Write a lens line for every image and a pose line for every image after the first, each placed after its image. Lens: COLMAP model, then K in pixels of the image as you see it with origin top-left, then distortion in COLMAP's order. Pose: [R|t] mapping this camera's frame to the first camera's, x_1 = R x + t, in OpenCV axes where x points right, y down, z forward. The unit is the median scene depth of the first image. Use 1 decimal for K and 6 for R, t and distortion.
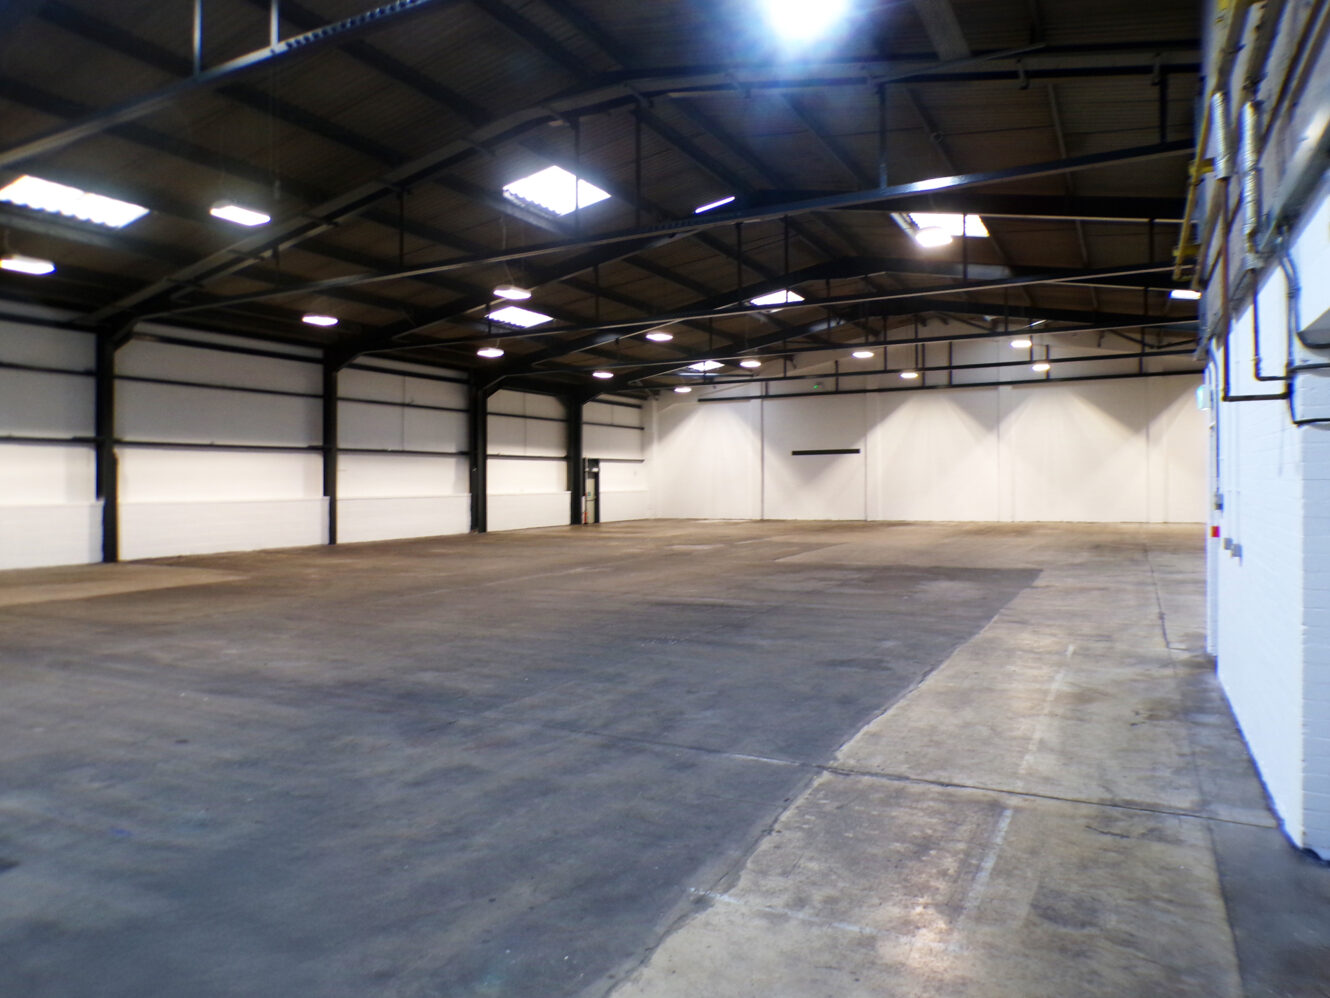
lens RADIAL K [[906.6, 0, 657.4], [0, 906.6, 494.9], [0, 0, 1]] dist [-0.024682, 0.004757]
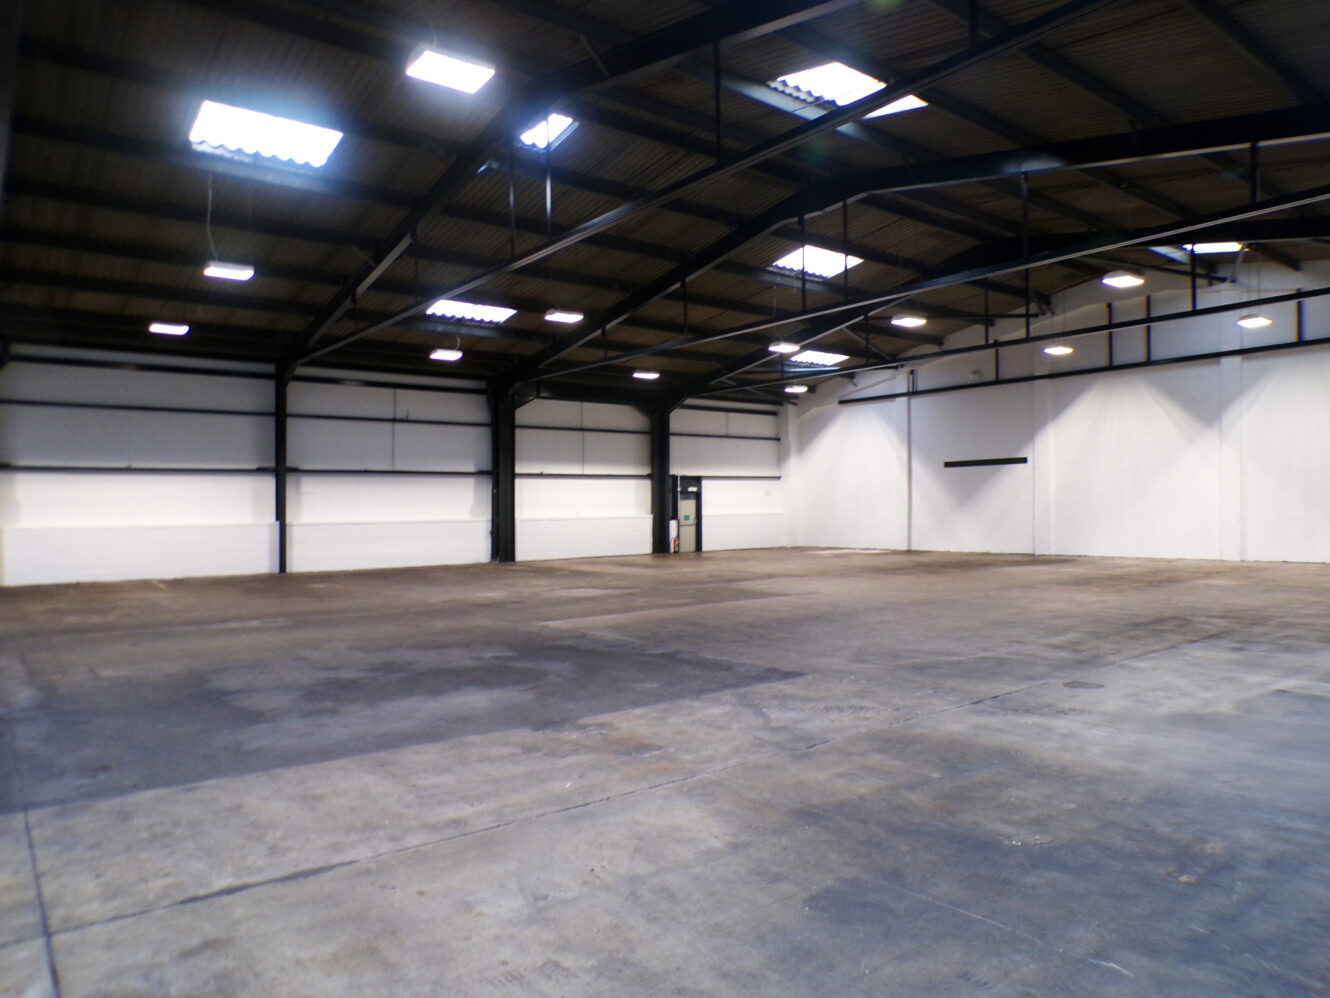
lens RADIAL K [[906.6, 0, 663.6], [0, 906.6, 528.5], [0, 0, 1]] dist [-0.024682, 0.004757]
pose [[0.914692, 0.007866, -0.404076, 0.263371], [-0.001386, 0.999866, 0.016327, -0.004722], [0.404150, -0.014374, 0.914580, 0.218341]]
